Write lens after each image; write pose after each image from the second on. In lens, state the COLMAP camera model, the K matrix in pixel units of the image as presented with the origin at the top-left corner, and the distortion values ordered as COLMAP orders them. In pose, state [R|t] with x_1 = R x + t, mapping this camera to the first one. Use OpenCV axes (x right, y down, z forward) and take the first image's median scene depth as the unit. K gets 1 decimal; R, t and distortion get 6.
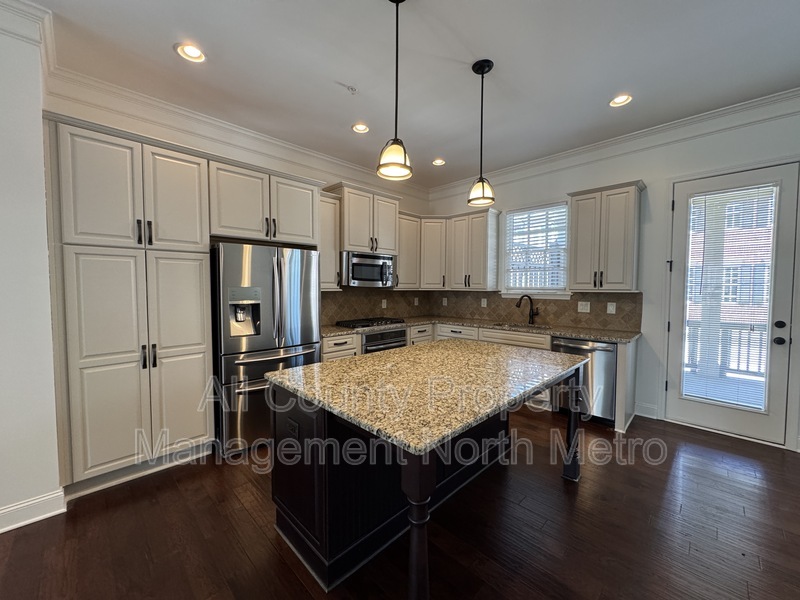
lens RADIAL K [[319.4, 0, 400.1], [0, 319.4, 301.7], [0, 0, 1]] dist [-0.001765, -0.000373]
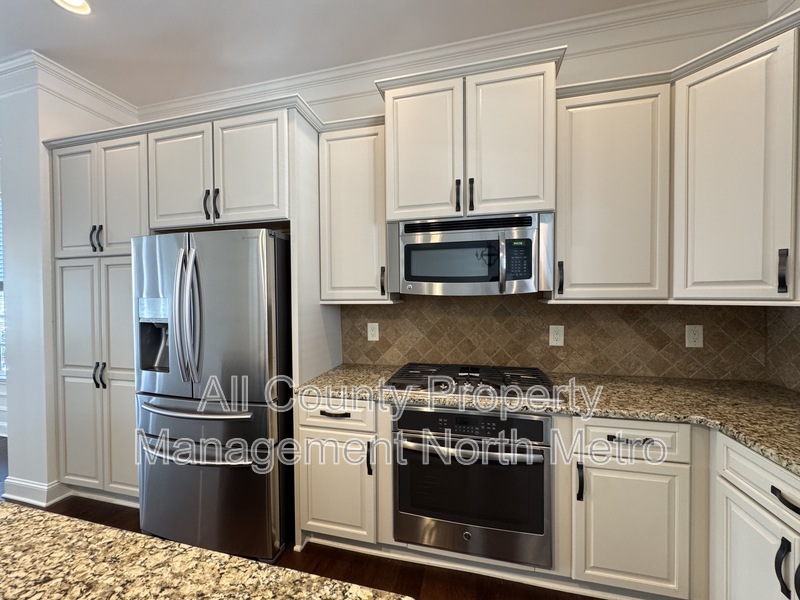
lens RADIAL K [[319.4, 0, 399.9], [0, 319.4, 300.8], [0, 0, 1]] dist [-0.001765, -0.000373]
pose [[0.512662, 0.008125, -0.858552, 0.273340], [-0.032037, 0.999440, -0.009672, -0.037832], [0.857993, 0.032464, 0.512635, 0.828762]]
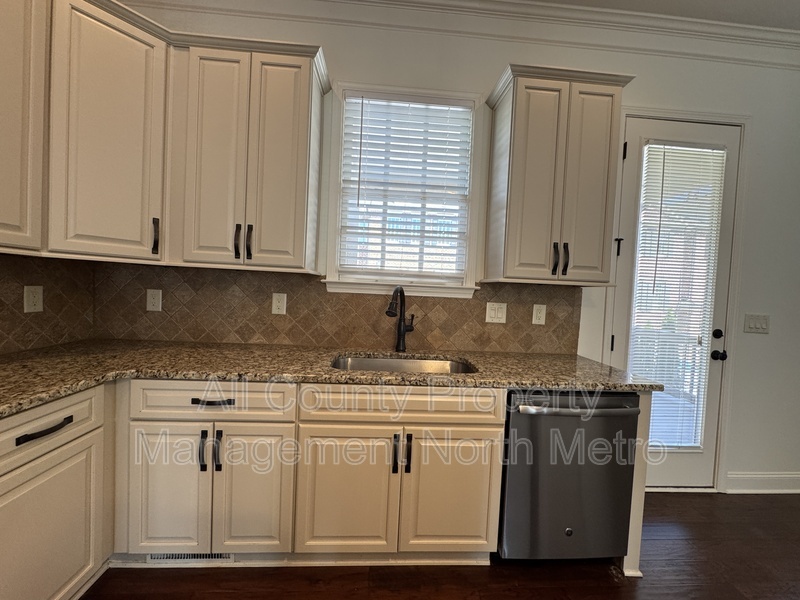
lens RADIAL K [[319.4, 0, 399.3], [0, 319.4, 299.7], [0, 0, 1]] dist [-0.001765, -0.000373]
pose [[0.664012, 0.005493, 0.747702, 0.083256], [-0.007913, 0.999969, -0.000320, -0.003780], [-0.747680, -0.005704, 0.664035, 0.837257]]
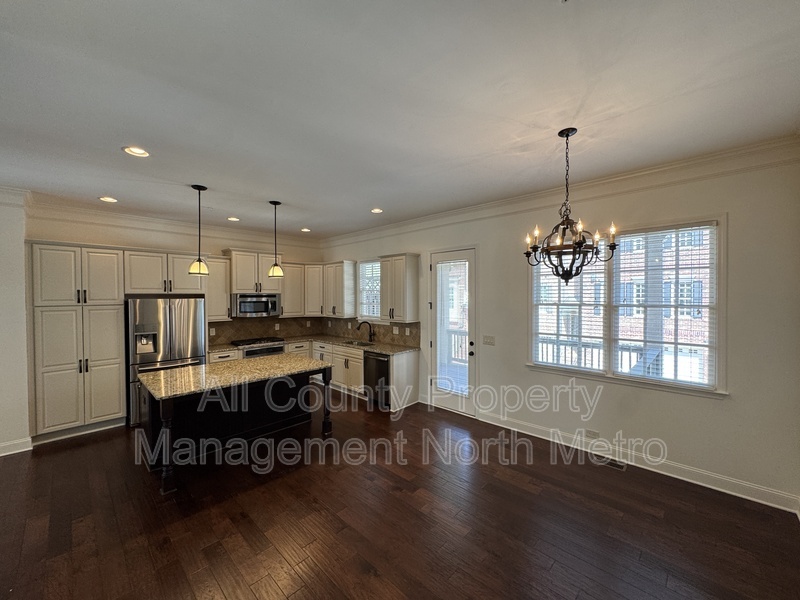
lens RADIAL K [[319.4, 0, 399.9], [0, 319.4, 301.4], [0, 0, 1]] dist [-0.001765, -0.000373]
pose [[0.999839, -0.005349, 0.017106, 0.619447], [0.005814, 0.999612, -0.027255, -0.084375], [-0.016954, 0.027350, 0.999482, -0.531774]]
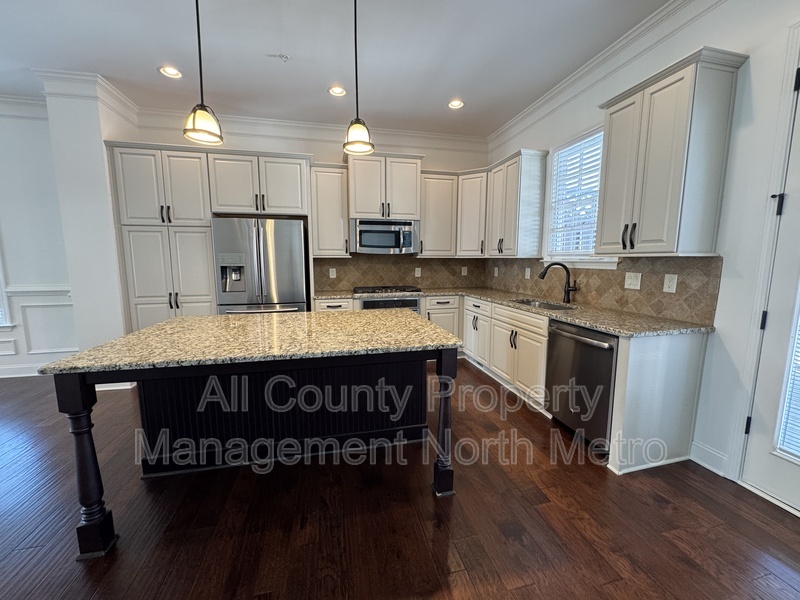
lens RADIAL K [[319.4, 0, 400.1], [0, 319.4, 301.2], [0, 0, 1]] dist [-0.001765, -0.000373]
pose [[0.847256, 0.067454, -0.526884, 0.564073], [-0.023892, 0.995740, 0.089060, 0.012237], [0.530647, -0.062869, 0.845258, 0.209489]]
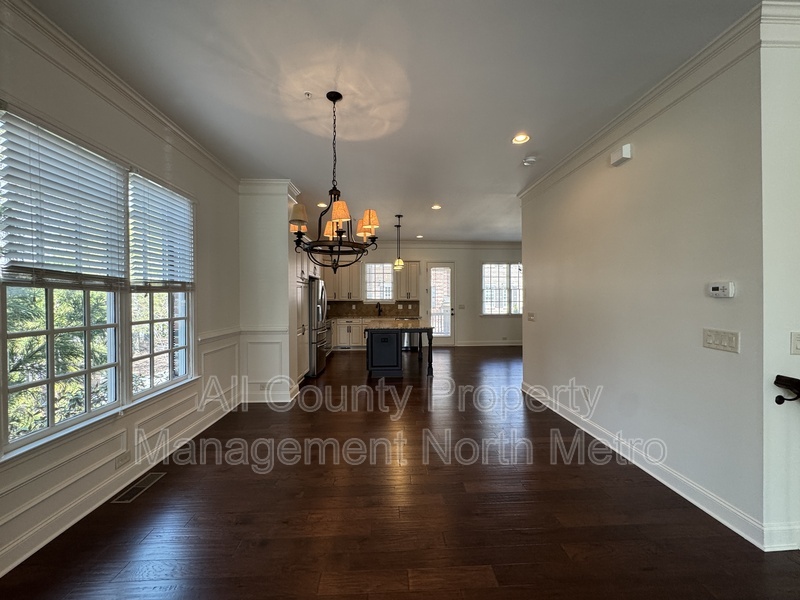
lens RADIAL K [[319.4, 0, 397.5], [0, 319.4, 299.6], [0, 0, 1]] dist [-0.001765, -0.000373]
pose [[0.682394, -0.007101, 0.730951, -1.309340], [0.037820, 0.998957, -0.025603, 0.025840], [-0.730006, 0.045116, 0.681950, -0.690427]]
